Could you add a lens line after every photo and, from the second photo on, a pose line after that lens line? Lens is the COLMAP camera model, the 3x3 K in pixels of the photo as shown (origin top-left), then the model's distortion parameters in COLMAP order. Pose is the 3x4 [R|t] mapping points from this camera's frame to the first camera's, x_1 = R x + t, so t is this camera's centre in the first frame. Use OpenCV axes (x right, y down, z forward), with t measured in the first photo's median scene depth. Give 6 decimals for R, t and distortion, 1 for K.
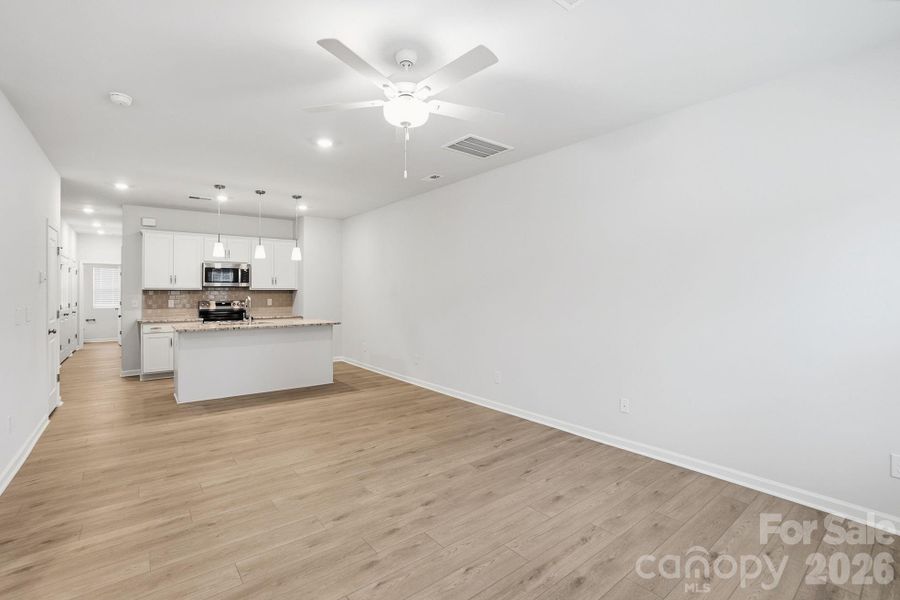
lens RADIAL K [[401.7, 0, 443.9], [0, 401.7, 294.1], [0, 0, 1]] dist [-0.034407, 0.003447]
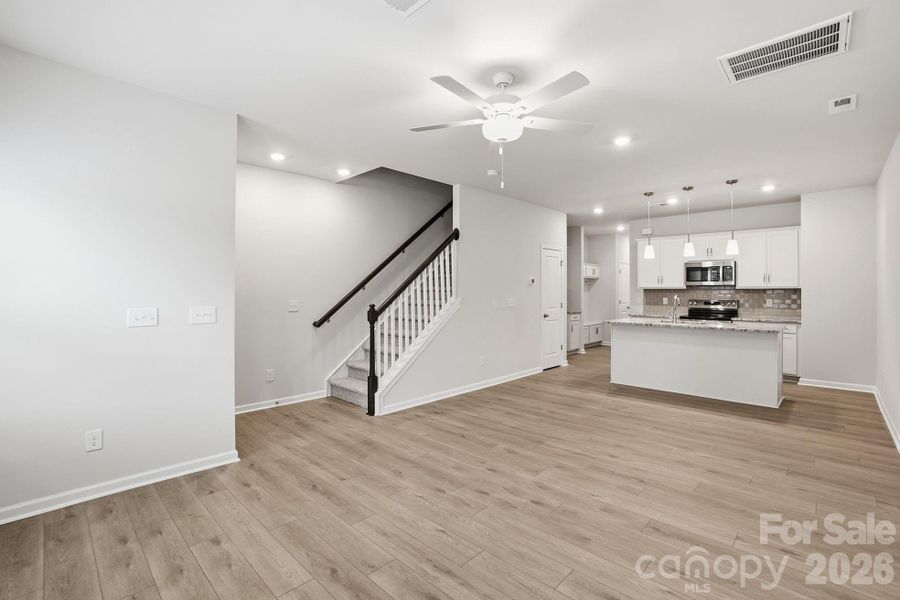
lens RADIAL K [[401.7, 0, 454.0], [0, 401.7, 286.7], [0, 0, 1]] dist [-0.034407, 0.003447]
pose [[0.155159, -0.011878, -0.987818, 0.369786], [-0.004624, 0.999908, -0.012750, -0.000108], [0.987879, 0.006546, 0.155090, 0.258714]]
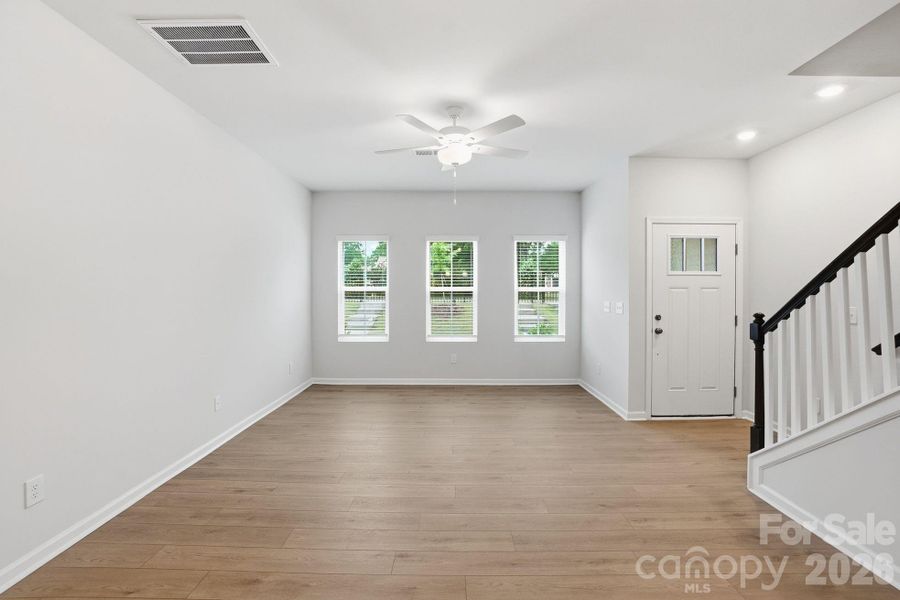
lens RADIAL K [[401.7, 0, 447.6], [0, 401.7, 292.6], [0, 0, 1]] dist [-0.034407, 0.003447]
pose [[-0.784689, 0.002576, 0.619885, -0.342266], [0.001342, 0.999996, -0.002457, 0.001084], [-0.619889, -0.001096, -0.784689, 0.776089]]
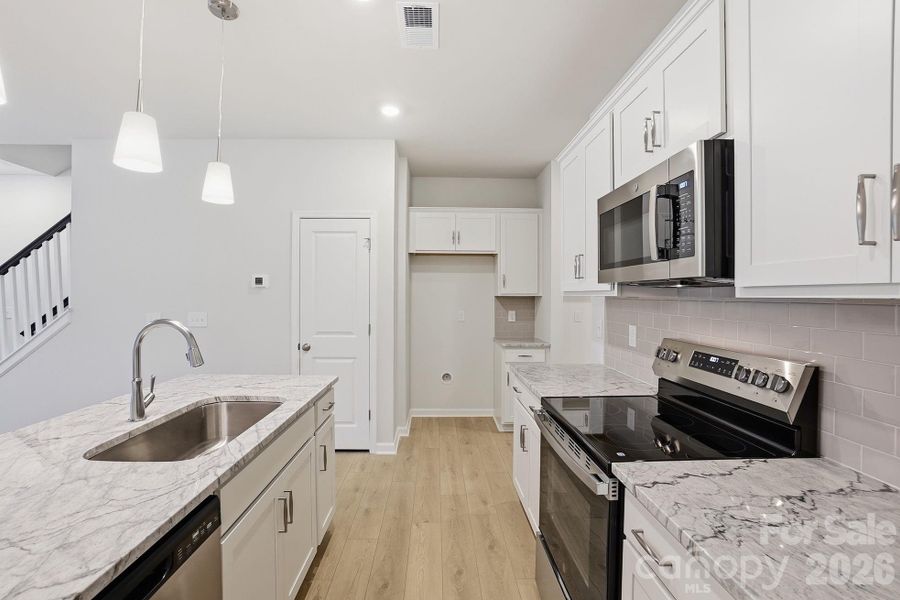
lens RADIAL K [[401.7, 0, 451.9], [0, 401.7, 296.7], [0, 0, 1]] dist [-0.034407, 0.003447]
pose [[-0.589097, -0.000383, -0.808062, -0.353408], [-0.008251, 0.999951, 0.005541, -0.012934], [0.808020, 0.009931, -0.589071, 1.197106]]
